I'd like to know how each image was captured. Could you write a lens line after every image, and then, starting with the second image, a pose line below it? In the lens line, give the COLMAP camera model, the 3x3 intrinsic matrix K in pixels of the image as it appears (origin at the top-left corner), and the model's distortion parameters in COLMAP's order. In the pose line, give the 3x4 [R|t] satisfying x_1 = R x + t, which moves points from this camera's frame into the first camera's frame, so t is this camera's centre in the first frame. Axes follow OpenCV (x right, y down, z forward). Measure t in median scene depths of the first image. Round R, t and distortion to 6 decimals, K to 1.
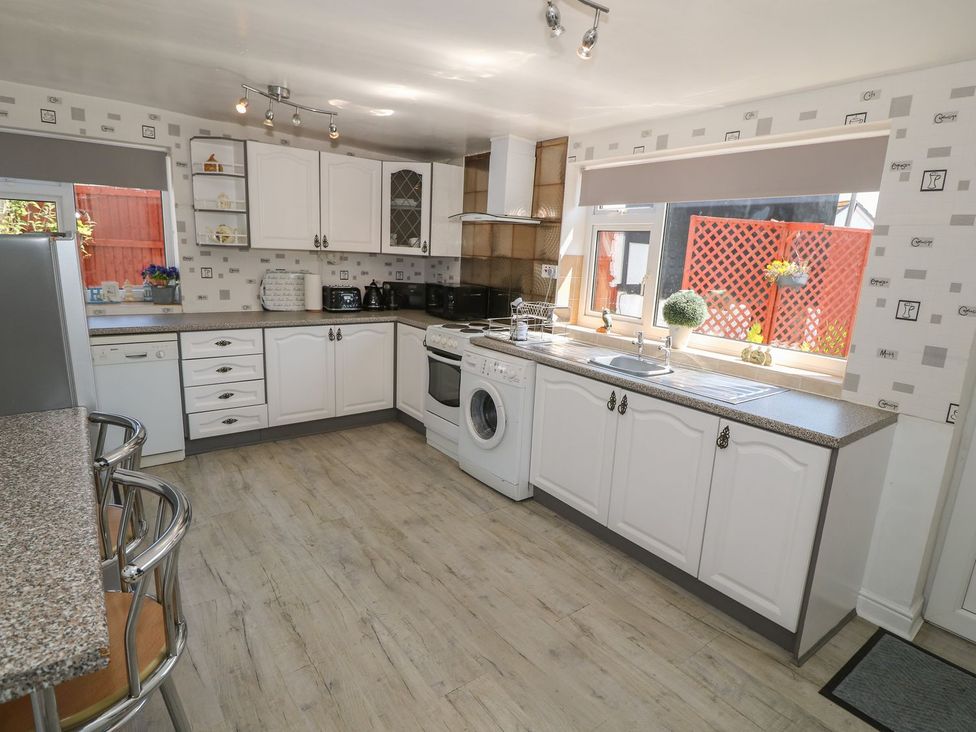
lens RADIAL K [[522.4, 0, 488.0], [0, 522.4, 366.0], [0, 0, 1]] dist [-0.013075, -0.000530]
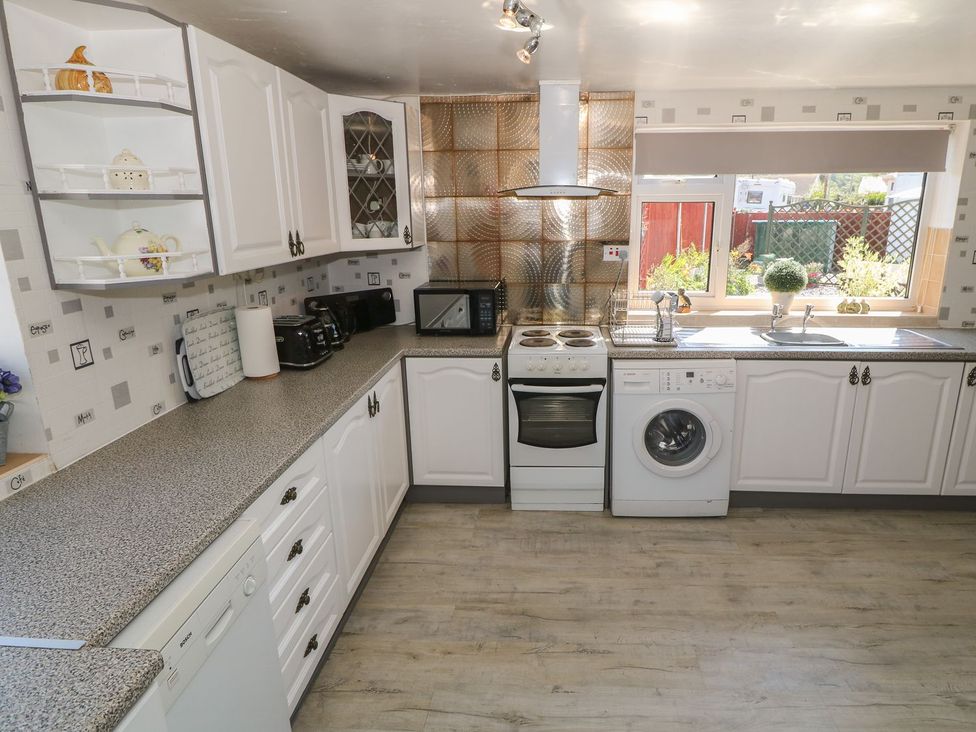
lens RADIAL K [[570.6, 0, 488.8], [0, 570.6, 359.9], [0, 0, 1]] dist [-0.012225, -0.001371]
pose [[0.647423, -0.249457, 0.720149, -0.720229], [0.203531, 0.967189, 0.152054, -0.196198], [-0.734451, 0.048130, 0.676952, 0.536404]]
